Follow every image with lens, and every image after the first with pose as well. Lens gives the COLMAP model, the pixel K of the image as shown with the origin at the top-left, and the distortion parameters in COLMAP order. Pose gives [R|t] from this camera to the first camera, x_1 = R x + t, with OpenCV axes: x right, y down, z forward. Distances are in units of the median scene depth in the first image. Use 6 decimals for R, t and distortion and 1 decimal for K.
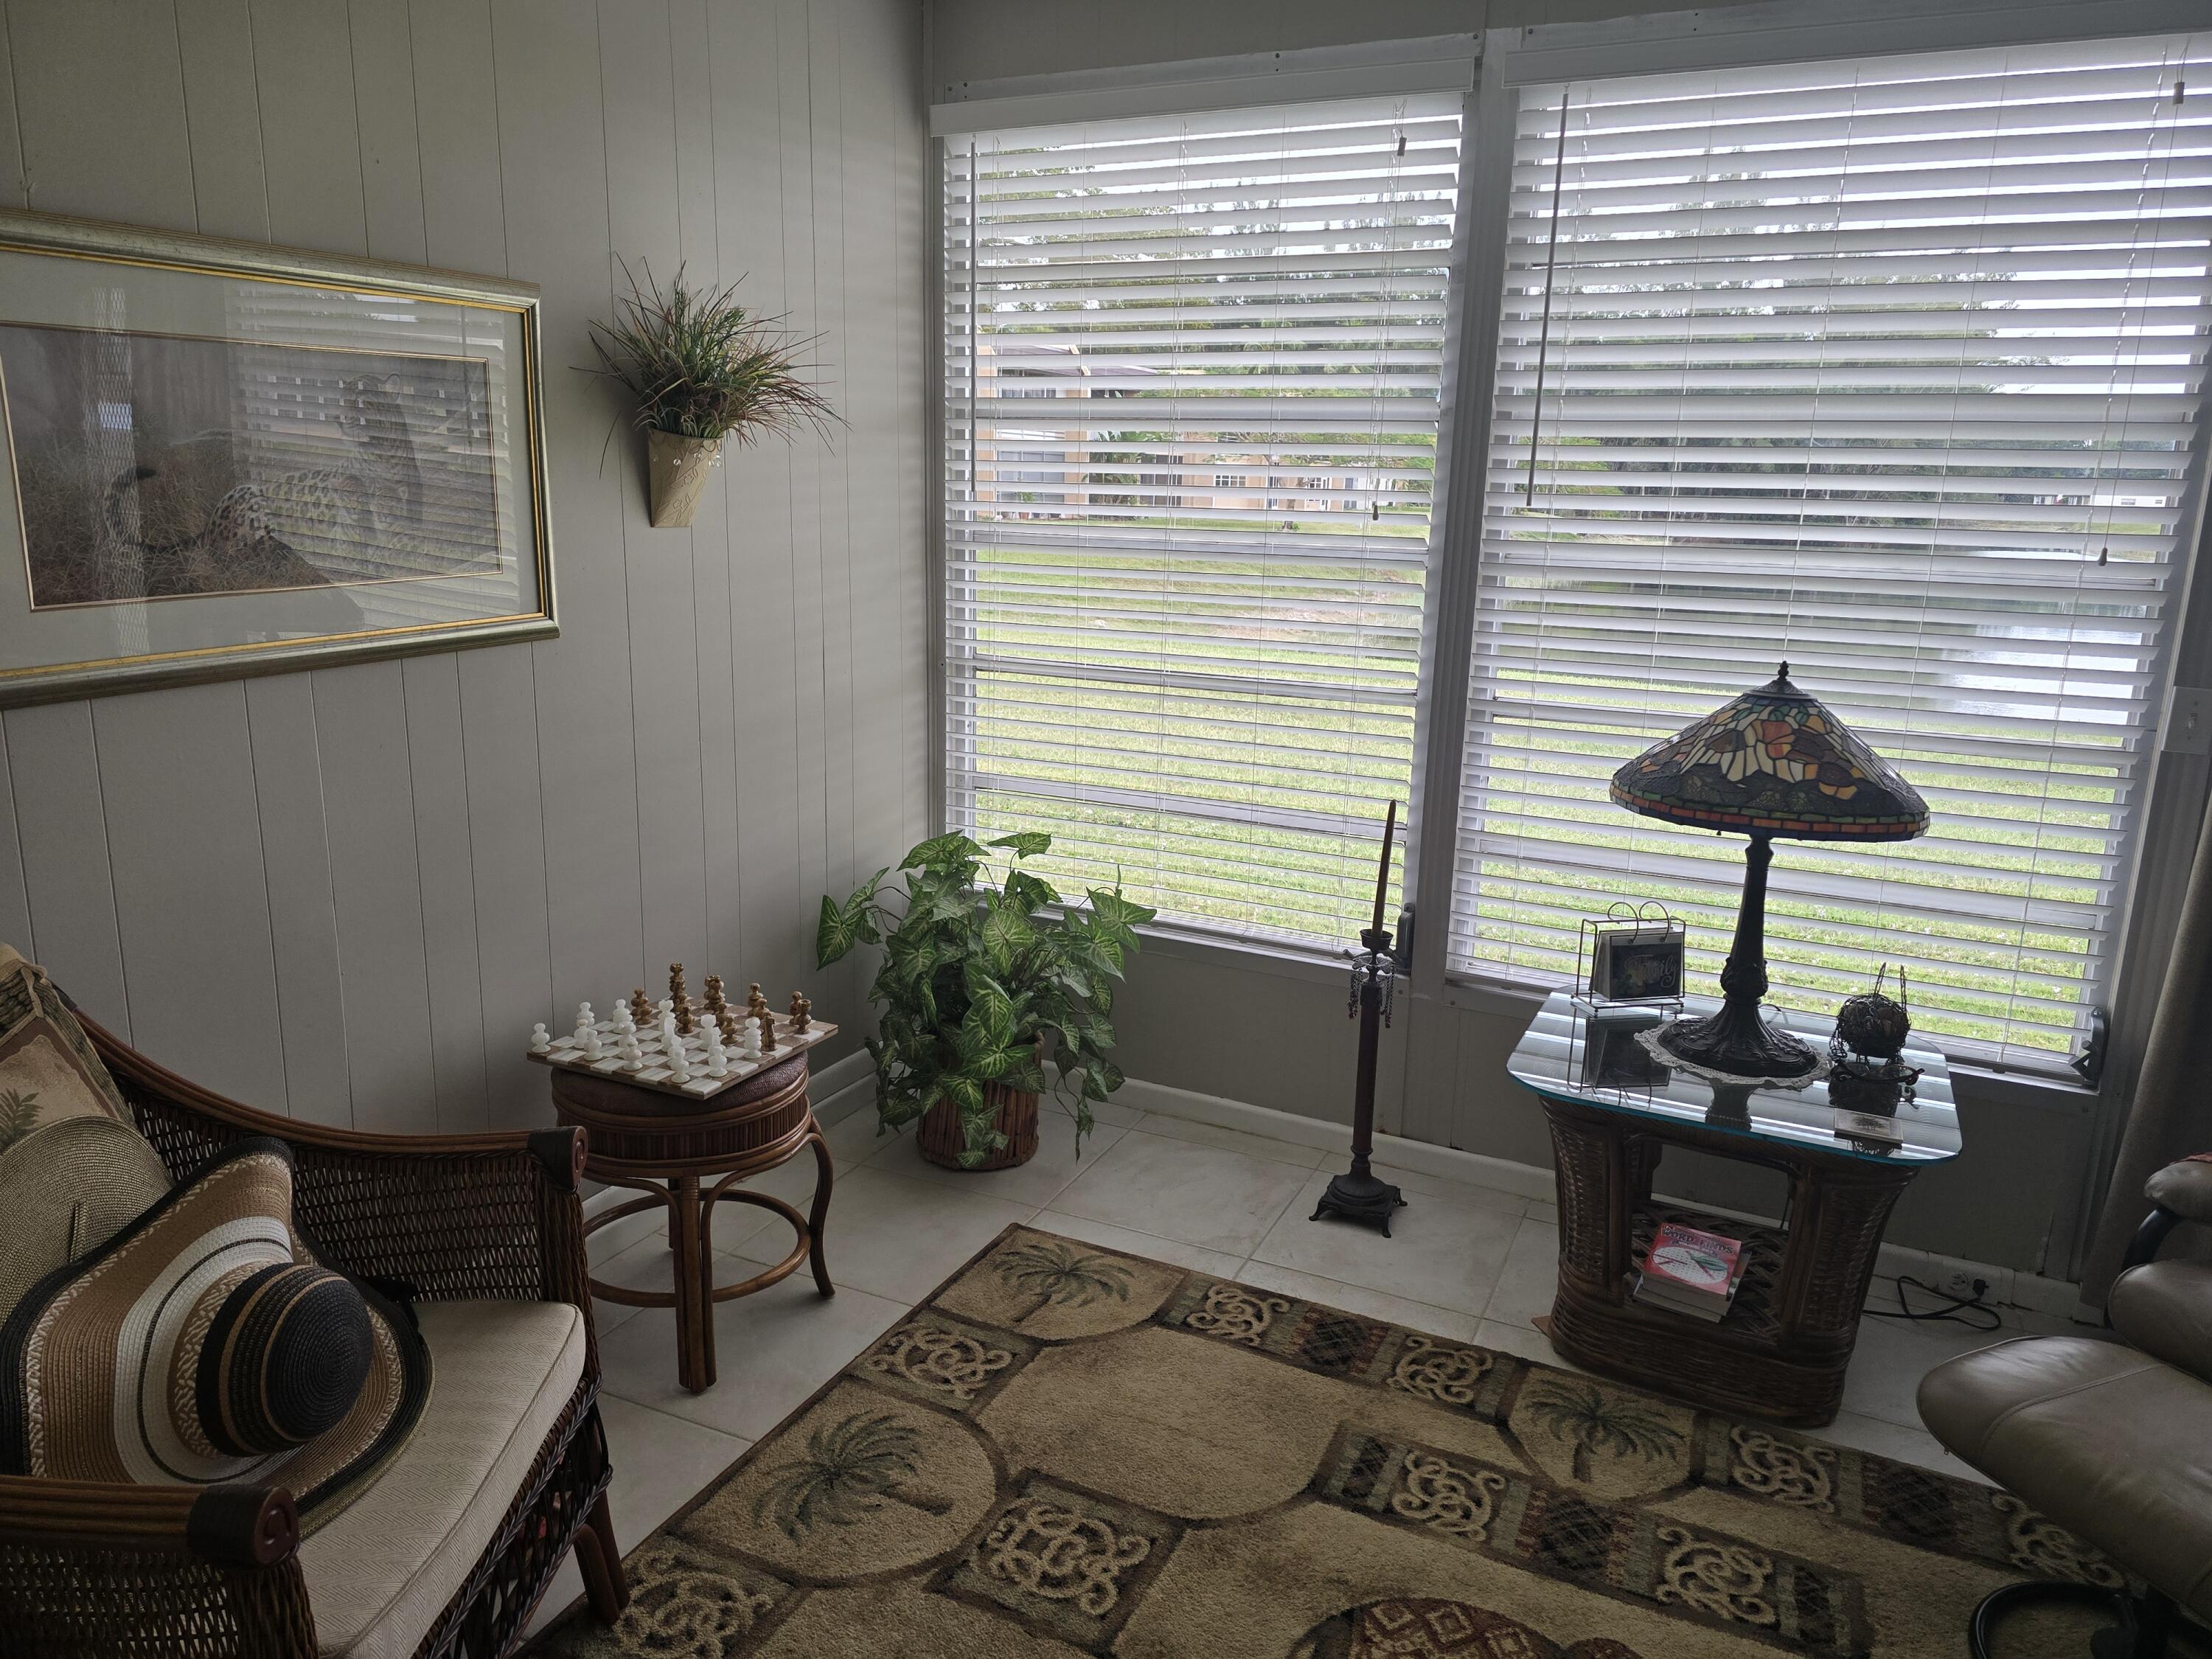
lens RADIAL K [[1487.2, 0, 1094.0], [0, 1487.2, 825.0], [0, 0, 1]] dist [0.028616, -0.007353]
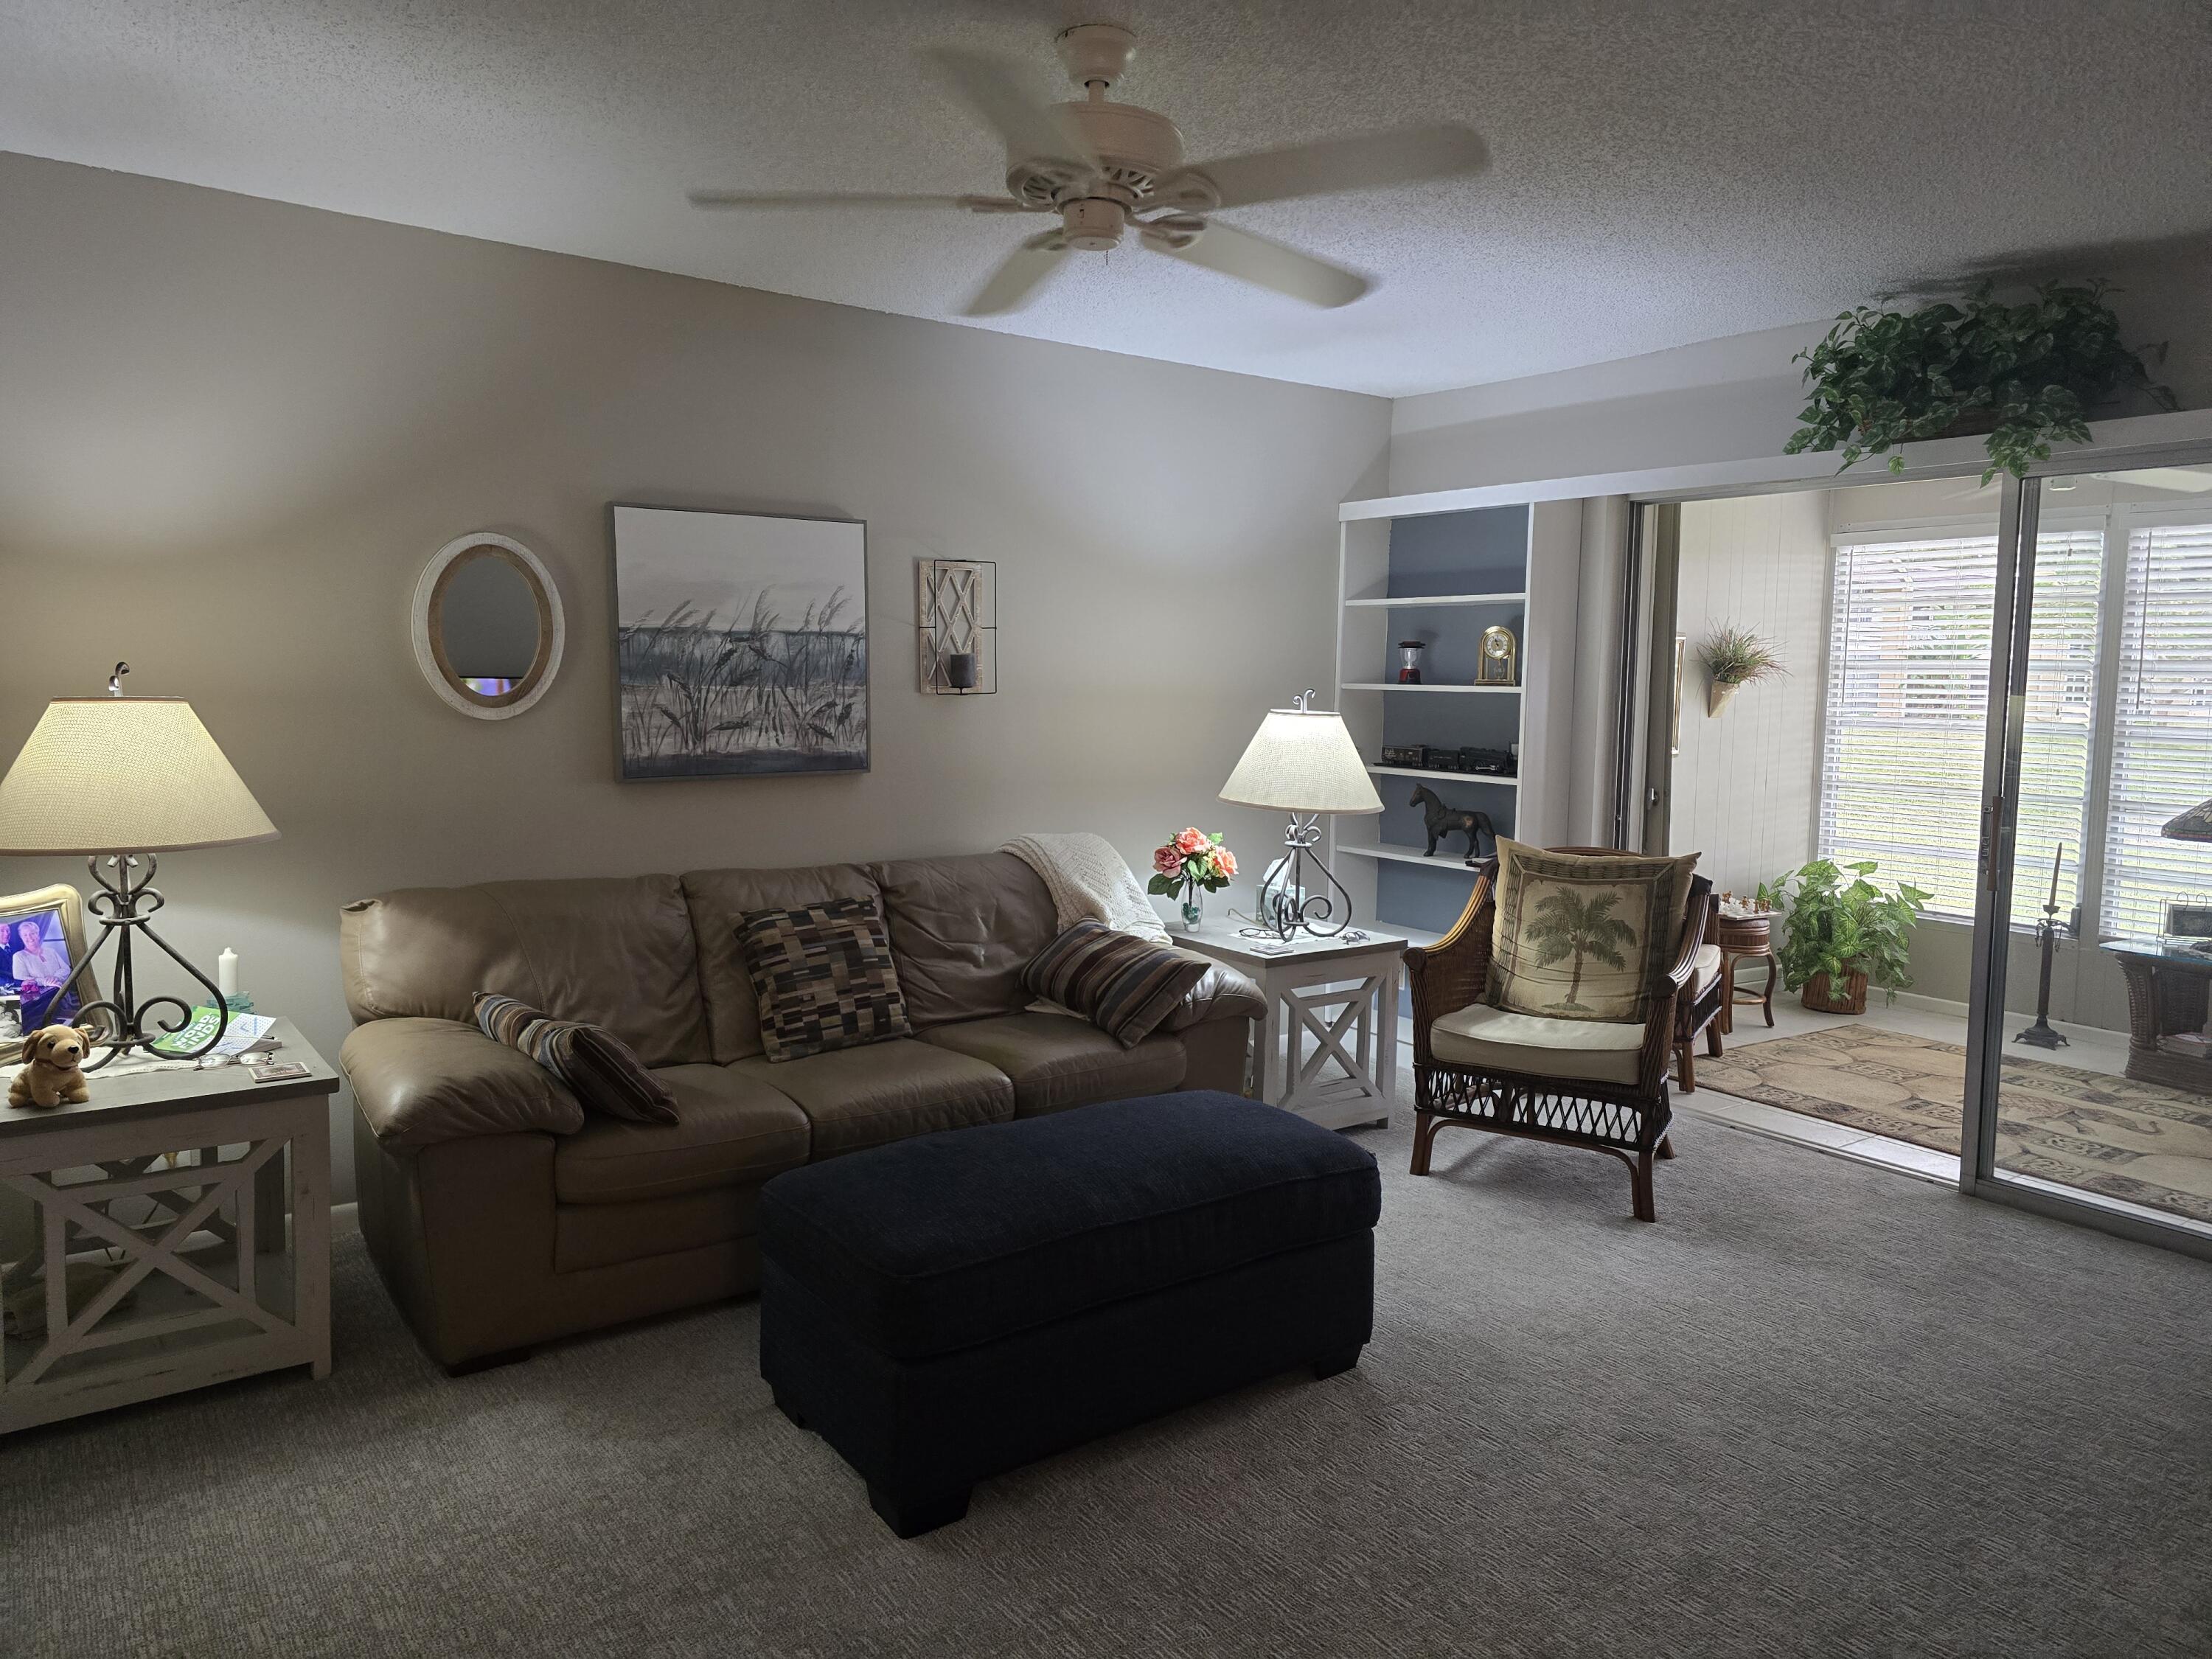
lens RADIAL K [[1487.2, 0, 1118.4], [0, 1487.2, 806.7], [0, 0, 1]] dist [0.028616, -0.007353]
pose [[0.882901, 0.032307, -0.468447, 0.012344], [-0.100061, 0.987661, -0.120475, 0.305037], [0.458774, 0.153241, 0.875239, -1.418662]]
